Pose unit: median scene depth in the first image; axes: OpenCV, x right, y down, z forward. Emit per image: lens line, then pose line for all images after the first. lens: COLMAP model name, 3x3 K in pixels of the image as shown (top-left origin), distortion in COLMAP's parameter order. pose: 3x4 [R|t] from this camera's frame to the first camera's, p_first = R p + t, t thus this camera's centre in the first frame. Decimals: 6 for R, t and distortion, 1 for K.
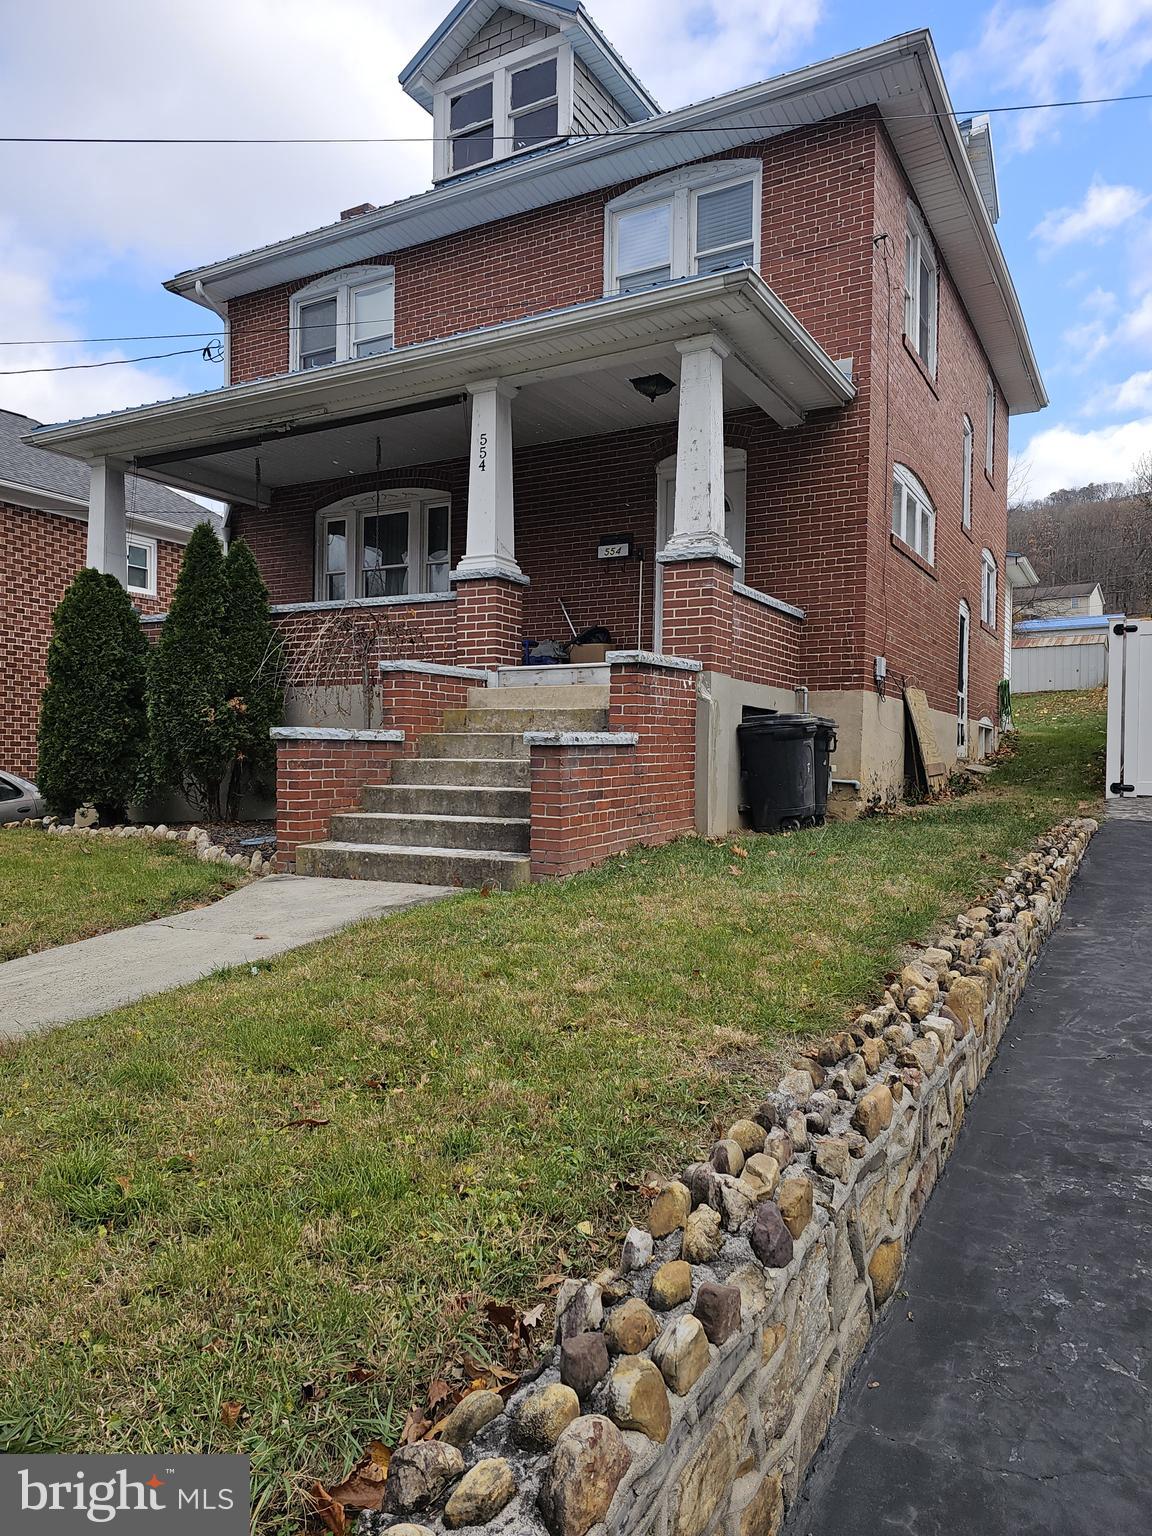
lens RADIAL K [[1035.0, 0, 581.1], [0, 1035.0, 770.0], [0, 0, 1]] dist [0.031474, -0.013576]
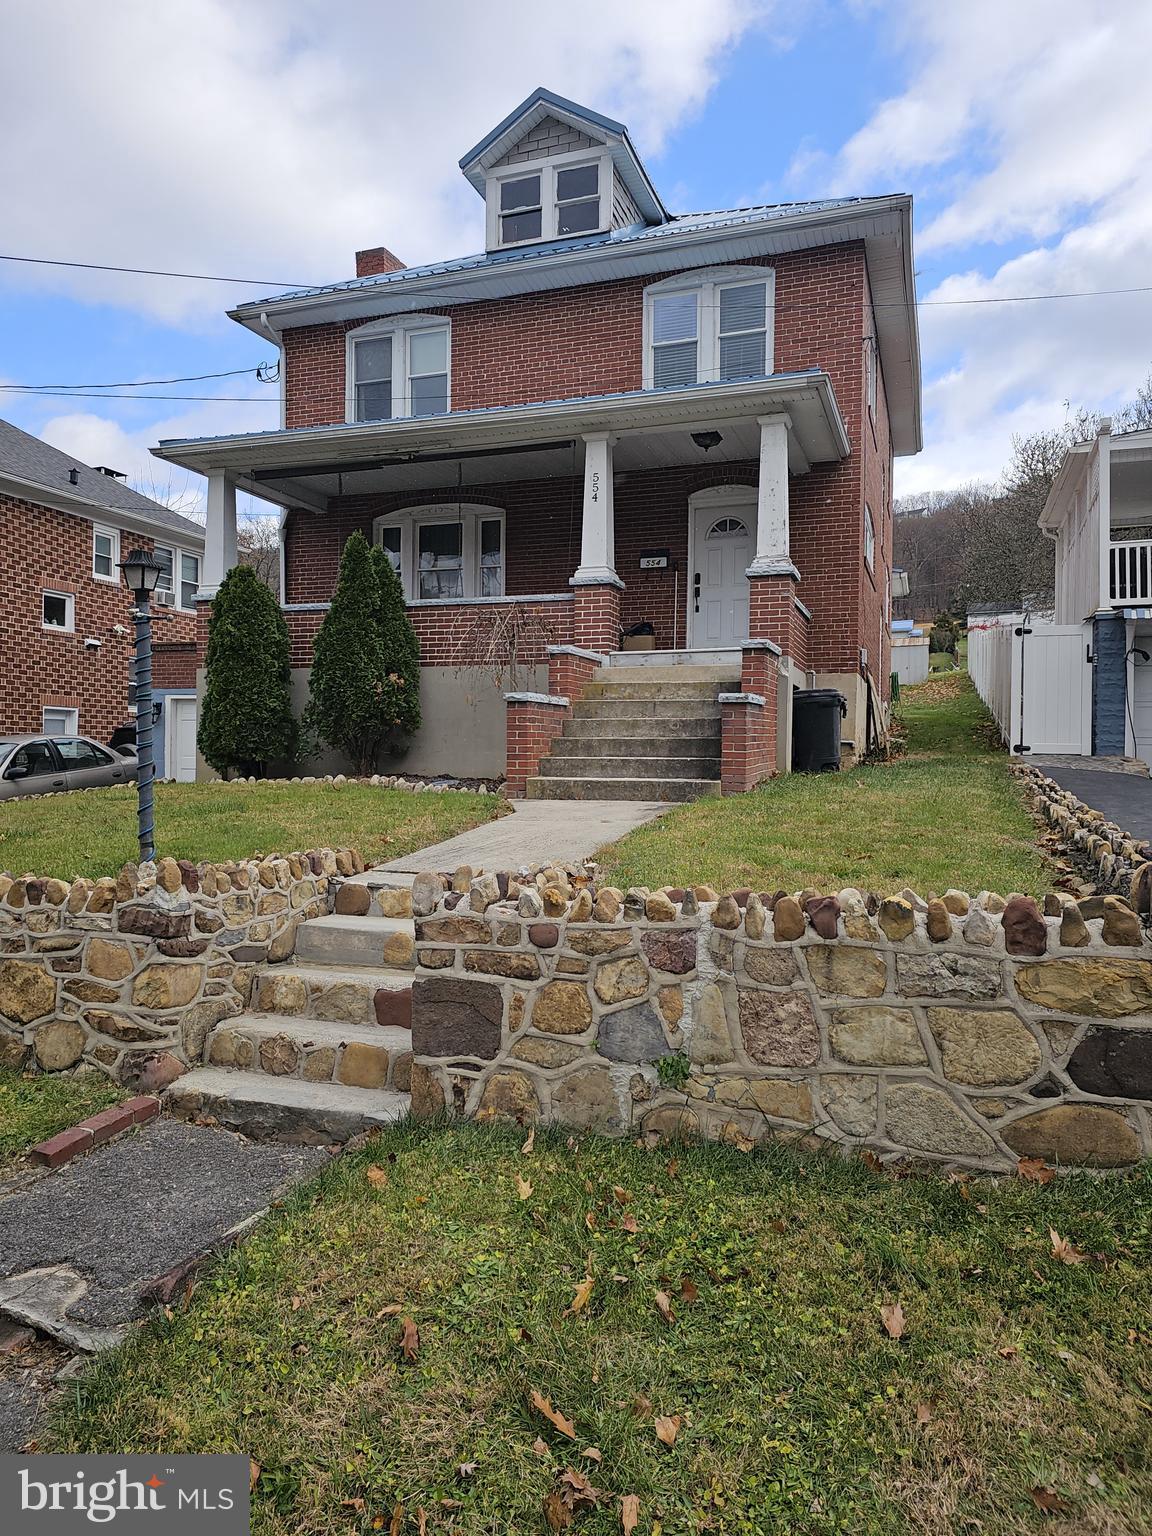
lens RADIAL K [[1035.0, 0, 572.3], [0, 1035.0, 764.4], [0, 0, 1]] dist [0.031474, -0.013576]
pose [[0.984668, -0.004153, 0.174387, -0.289837], [0.004289, 0.999991, -0.000401, 0.035485], [-0.174384, 0.001142, 0.984677, -0.229630]]
